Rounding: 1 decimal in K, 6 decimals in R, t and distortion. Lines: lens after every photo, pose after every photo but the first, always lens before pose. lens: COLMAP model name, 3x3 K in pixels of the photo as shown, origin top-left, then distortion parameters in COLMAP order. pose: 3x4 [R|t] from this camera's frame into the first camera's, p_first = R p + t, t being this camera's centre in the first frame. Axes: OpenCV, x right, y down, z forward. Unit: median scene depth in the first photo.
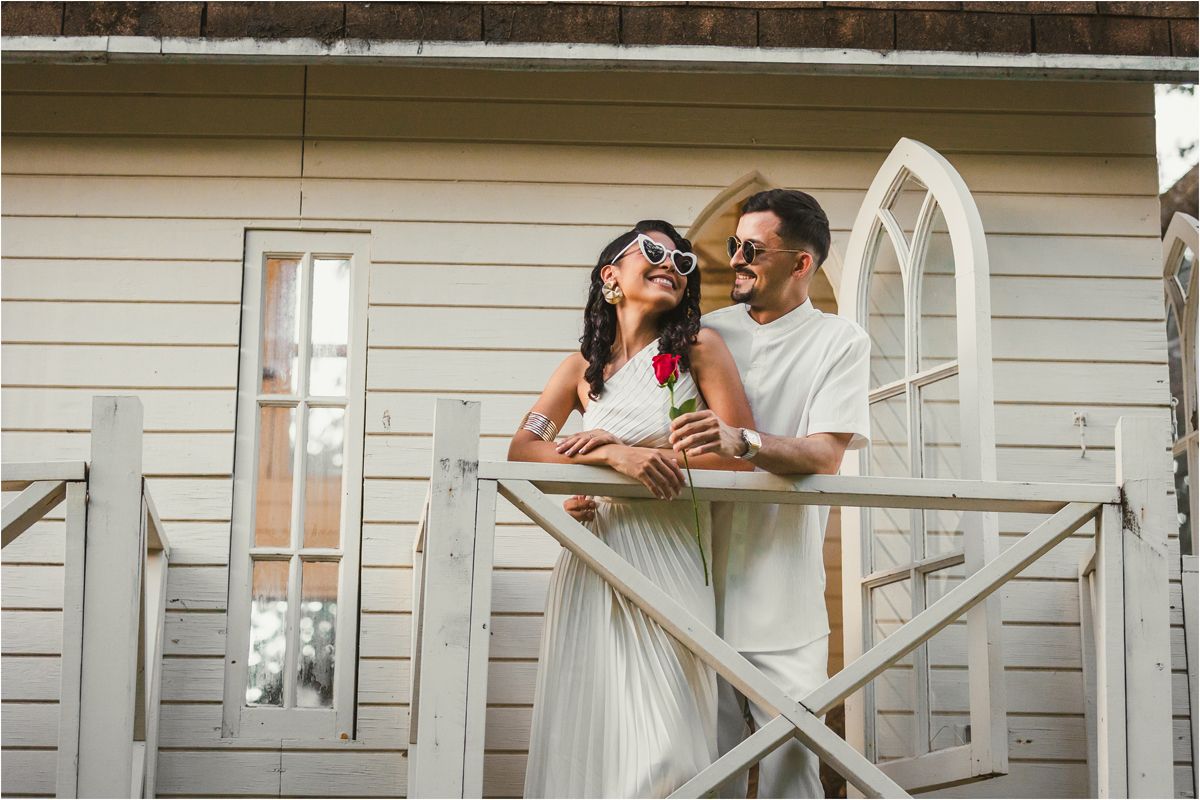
lens RADIAL K [[3203.0, 0, 593.1], [0, 3203.0, 398.1], [0, 0, 1]] dist [0.050745, 0.000000]
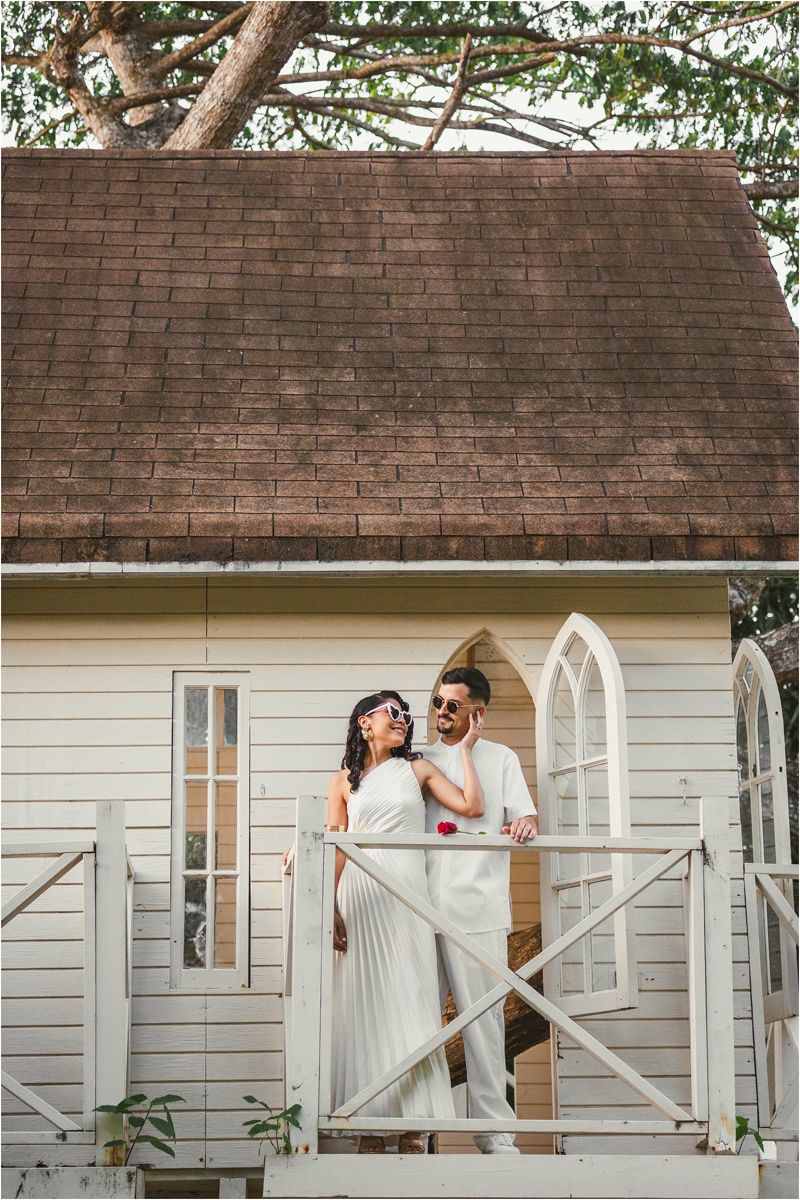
lens RADIAL K [[2643.1, 0, 410.1], [0, 2643.1, 649.0], [0, 0, 1]] dist [0.099932, 0.000000]
pose [[0.999562, -0.017662, 0.023765, -0.020073], [0.016336, 0.998359, 0.054888, -0.140278], [-0.024695, -0.054476, 0.998210, -0.359503]]
